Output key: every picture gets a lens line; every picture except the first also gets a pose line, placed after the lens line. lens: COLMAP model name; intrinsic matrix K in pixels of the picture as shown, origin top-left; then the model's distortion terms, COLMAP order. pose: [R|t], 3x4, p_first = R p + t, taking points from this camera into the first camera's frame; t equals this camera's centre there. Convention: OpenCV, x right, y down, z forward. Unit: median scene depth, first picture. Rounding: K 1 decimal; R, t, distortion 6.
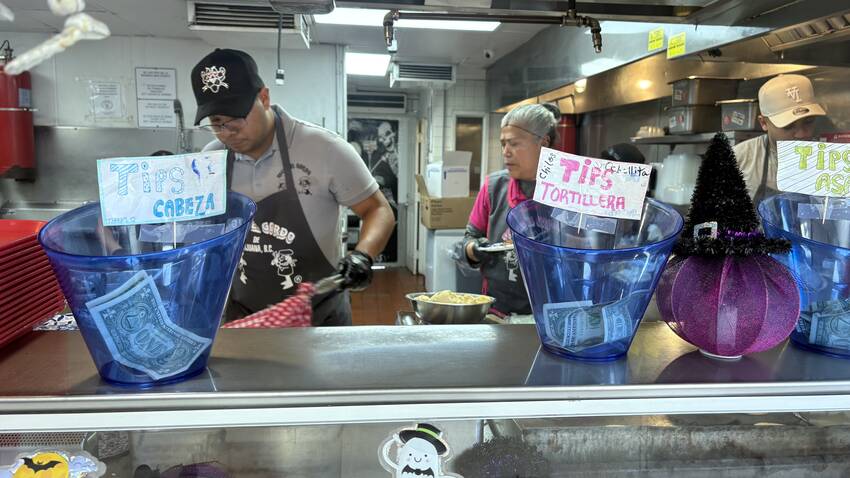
lens RADIAL K [[644.0, 0, 425.0], [0, 644.0, 239.0], [0, 0, 1]] dist [0.000005, 0.000003]
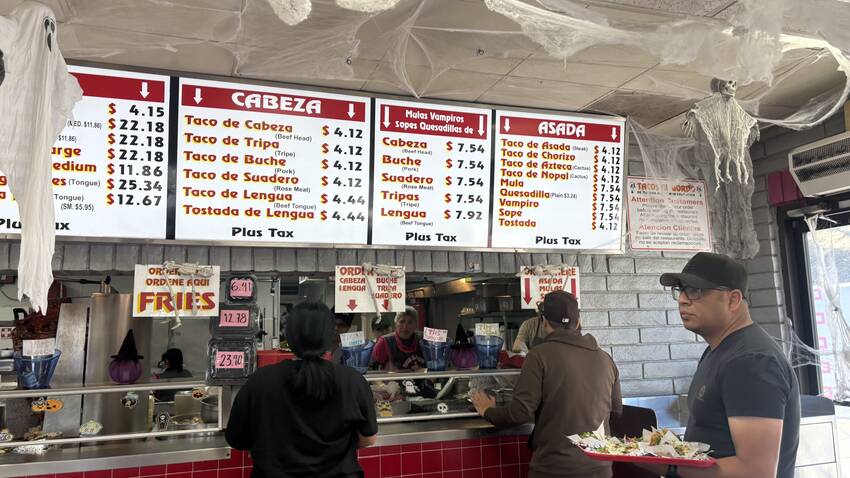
lens RADIAL K [[644.0, 0, 425.0], [0, 644.0, 239.0], [0, 0, 1]] dist [0.000005, 0.000003]
pose [[0.972928, -0.007595, 0.230984, -0.169006], [0.067457, 0.965270, -0.252397, 0.079316], [-0.221044, 0.261145, 0.939650, -0.679646]]
